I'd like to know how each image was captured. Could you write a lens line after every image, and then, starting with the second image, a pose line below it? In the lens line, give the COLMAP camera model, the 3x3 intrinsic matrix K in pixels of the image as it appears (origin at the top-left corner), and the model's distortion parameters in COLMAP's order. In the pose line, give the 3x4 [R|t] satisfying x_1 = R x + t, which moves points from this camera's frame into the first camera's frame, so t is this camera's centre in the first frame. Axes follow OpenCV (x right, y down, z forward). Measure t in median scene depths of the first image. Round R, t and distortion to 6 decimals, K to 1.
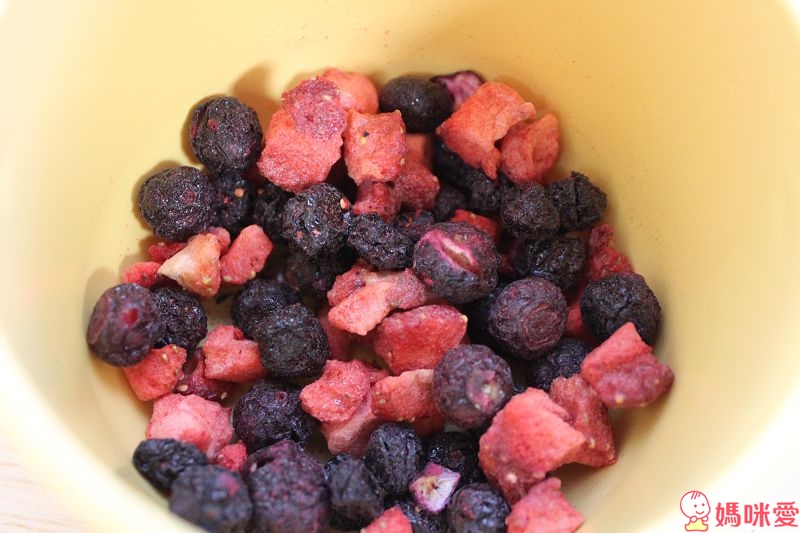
lens RADIAL K [[1086.4, 0, 418.2], [0, 1086.4, 272.9], [0, 0, 1]] dist [-0.045629, 0.000000]
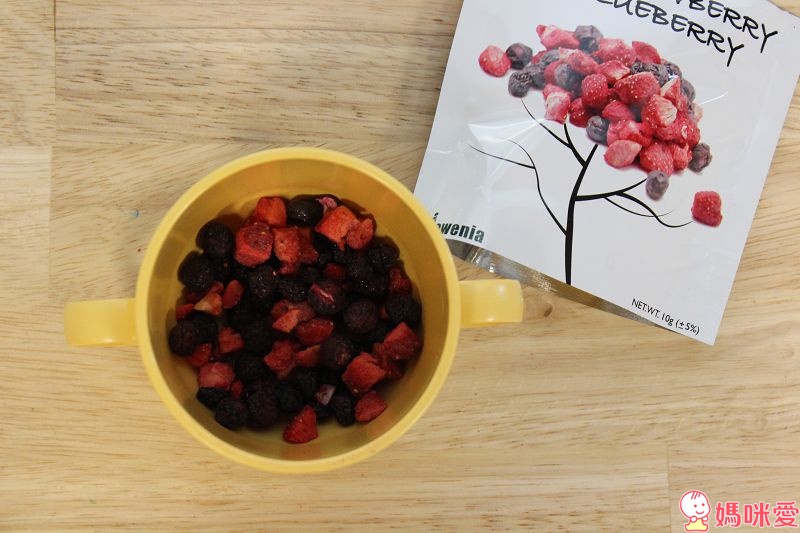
lens RADIAL K [[1191.7, 0, 403.9], [0, 1191.7, 267.0], [0, 0, 1]] dist [0.001994, 0.000000]
pose [[0.997284, -0.070438, 0.021511, 0.146782], [0.062940, 0.966781, 0.247738, -0.681589], [-0.038246, -0.245711, 0.968588, -1.403429]]
